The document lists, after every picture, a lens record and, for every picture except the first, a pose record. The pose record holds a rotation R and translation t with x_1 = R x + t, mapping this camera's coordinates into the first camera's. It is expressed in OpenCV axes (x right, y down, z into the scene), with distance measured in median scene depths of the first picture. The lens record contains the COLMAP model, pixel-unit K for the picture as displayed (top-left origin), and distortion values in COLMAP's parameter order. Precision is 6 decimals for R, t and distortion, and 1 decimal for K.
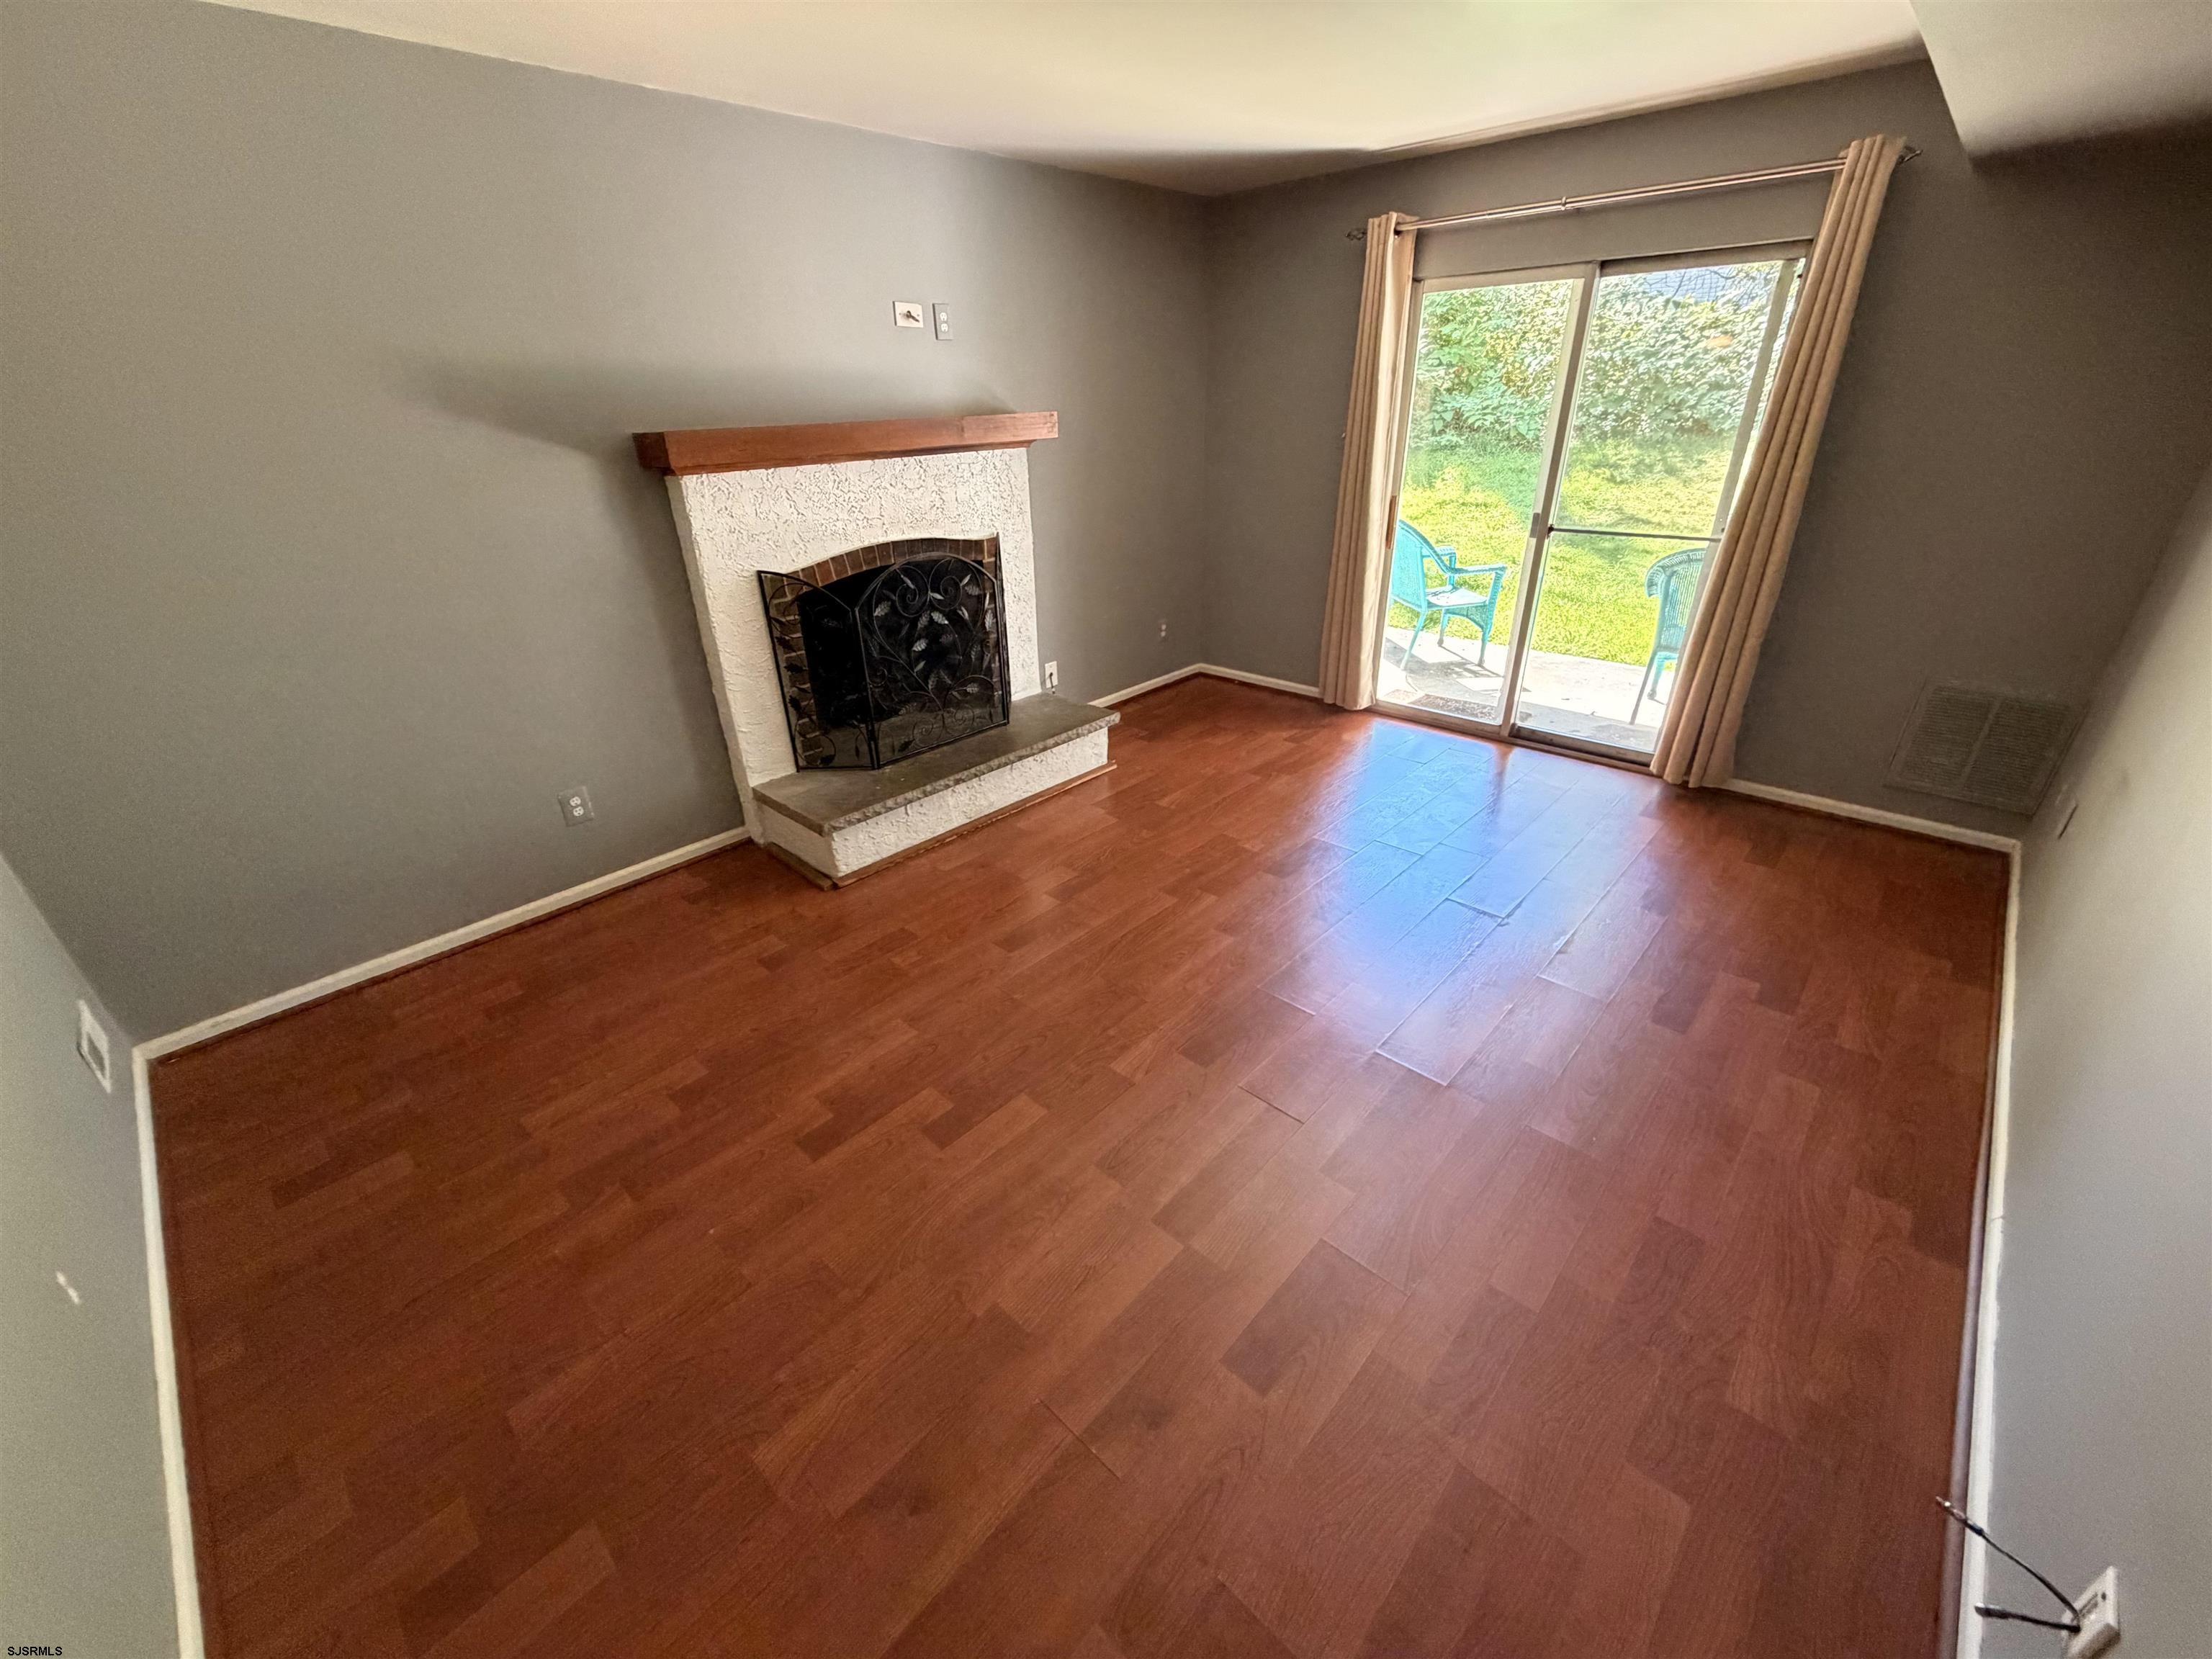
lens RADIAL K [[880.6, 0, 1098.8], [0, 880.6, 822.8], [0, 0, 1]] dist [0.001789, 0.000027]
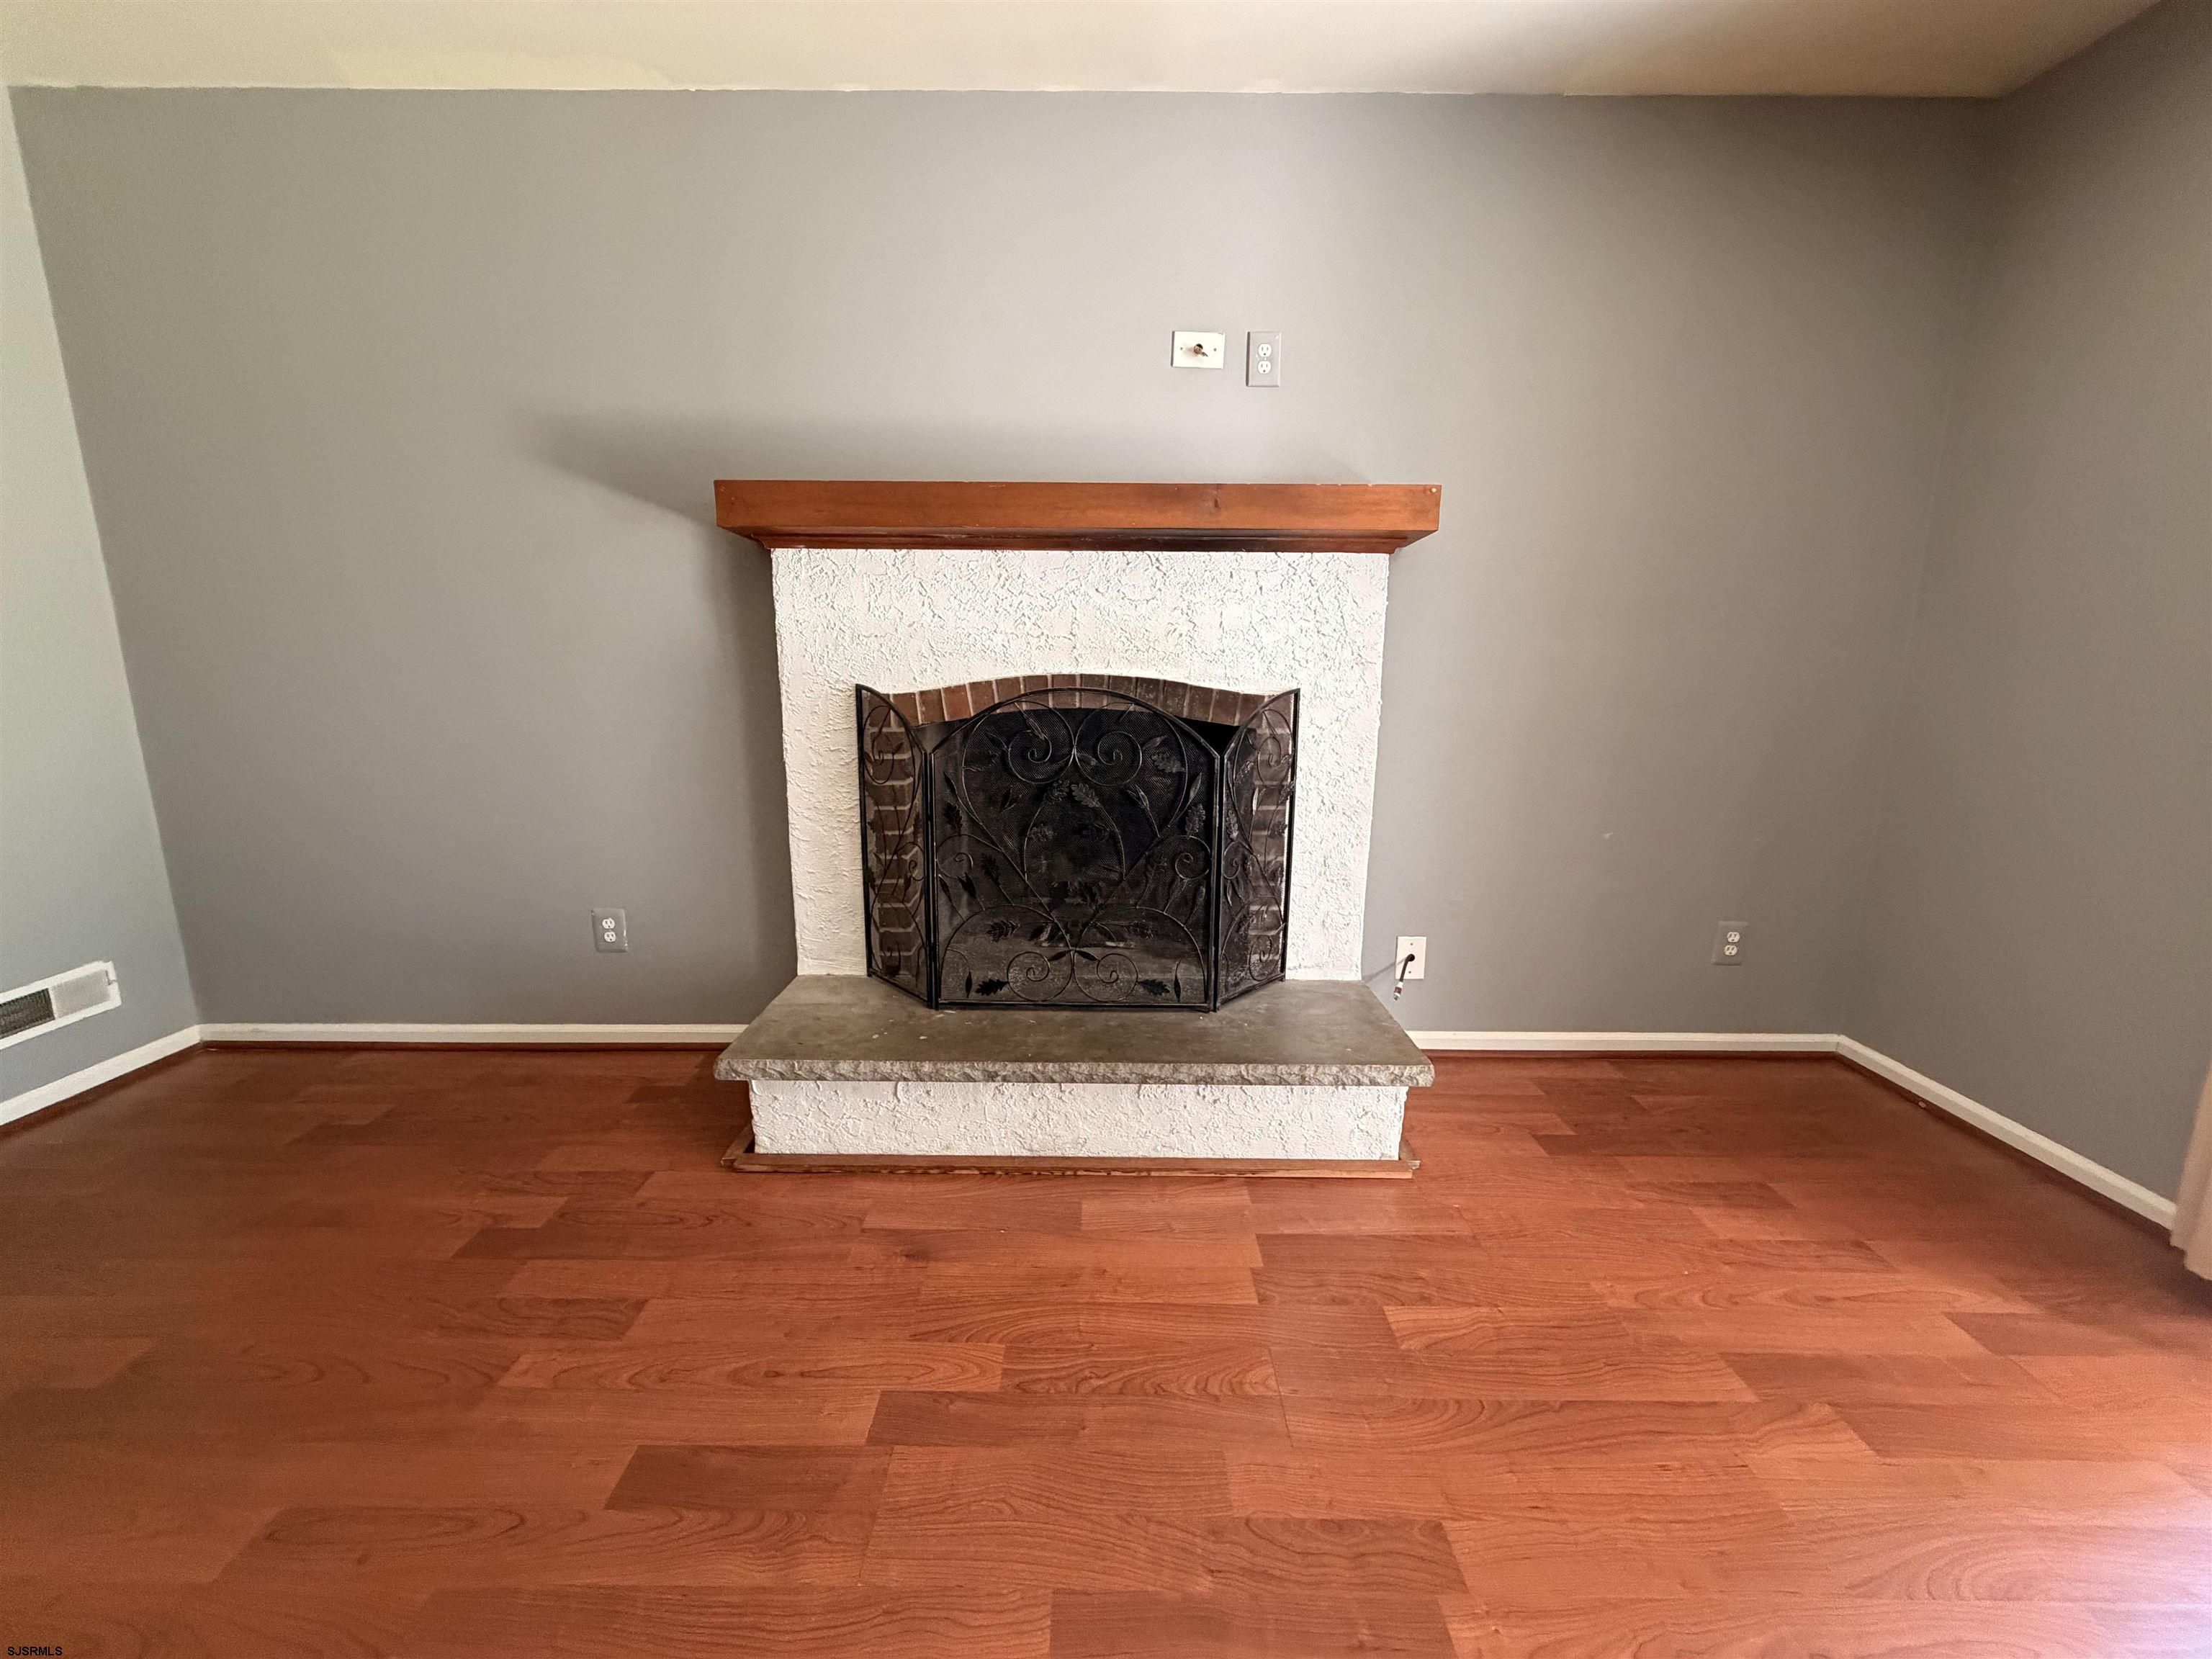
lens RADIAL K [[880.6, 0, 1098.3], [0, 880.6, 824.7], [0, 0, 1]] dist [0.001789, 0.000027]
pose [[0.684770, 0.169320, -0.708816, 0.244629], [-0.343796, 0.932657, -0.109342, -0.153374], [0.642569, 0.318562, 0.696867, 0.601277]]
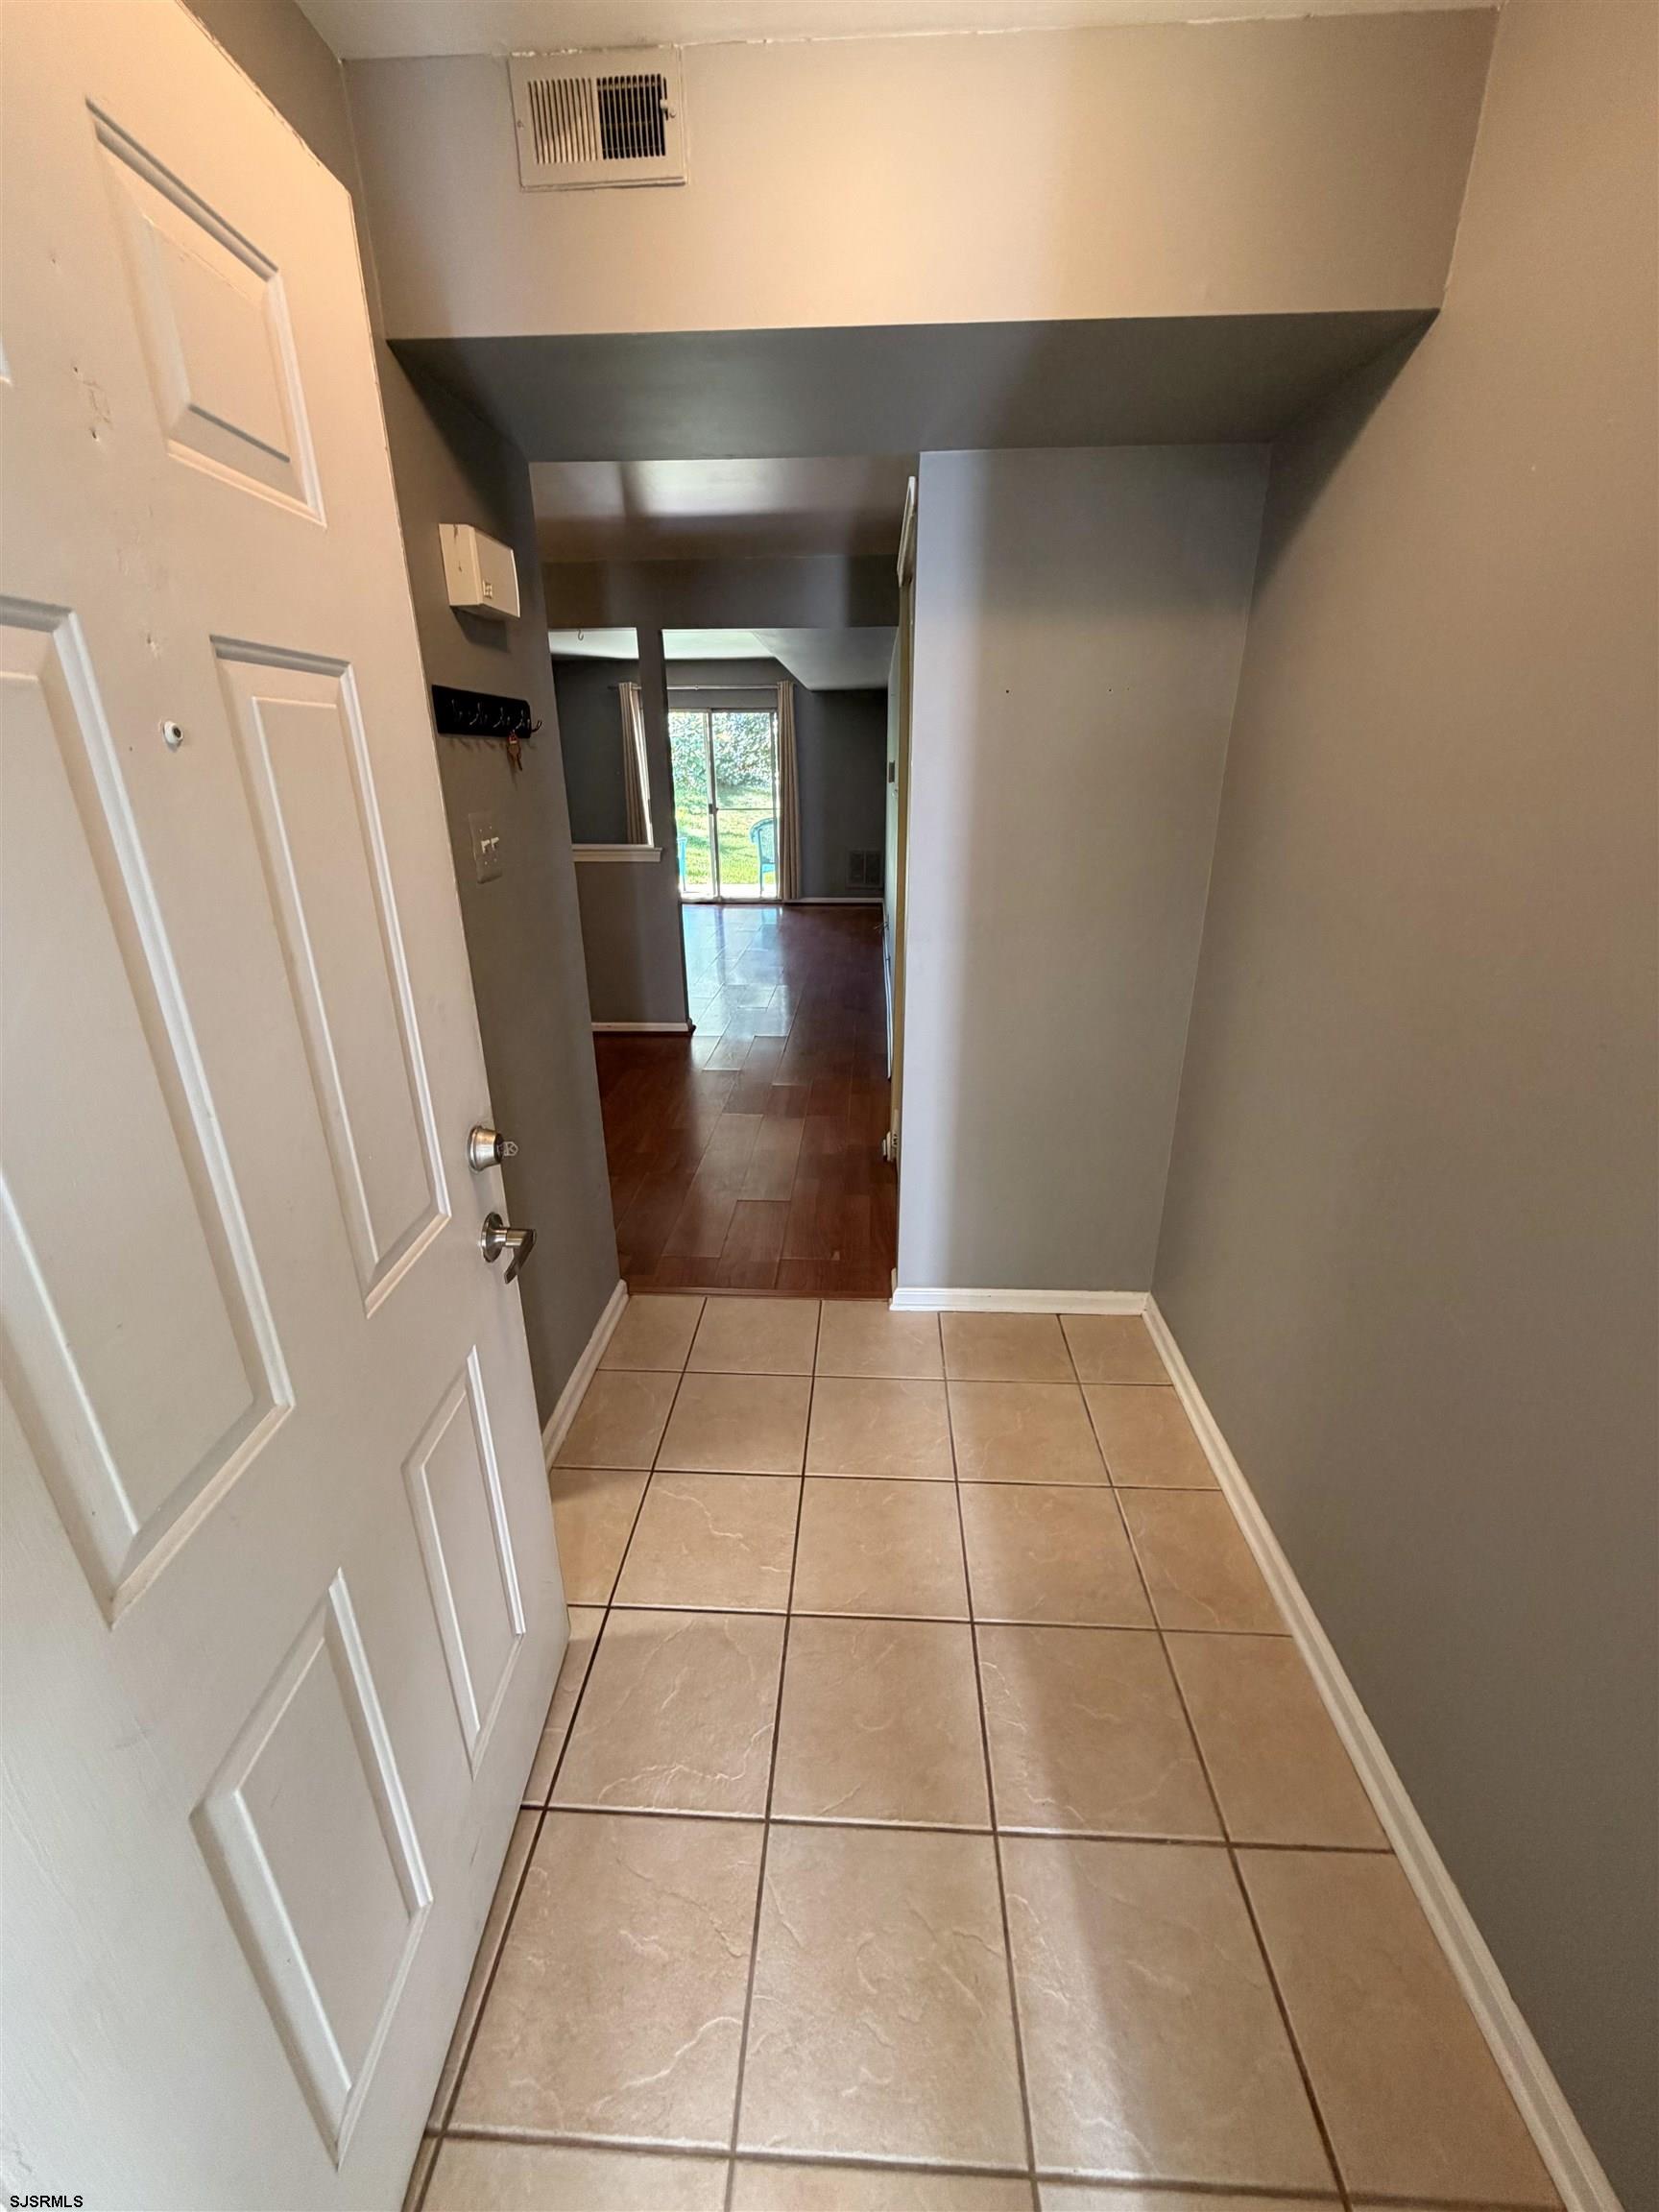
lens RADIAL K [[880.6, 0, 825.7], [0, 880.6, 1107.4], [0, 0, 1]] dist [0.001789, 0.000027]
pose [[0.758605, -0.222202, 0.612491, -1.032486], [0.276041, 0.961122, 0.006786, 0.577550], [-0.590186, 0.163925, 0.790449, -1.070480]]
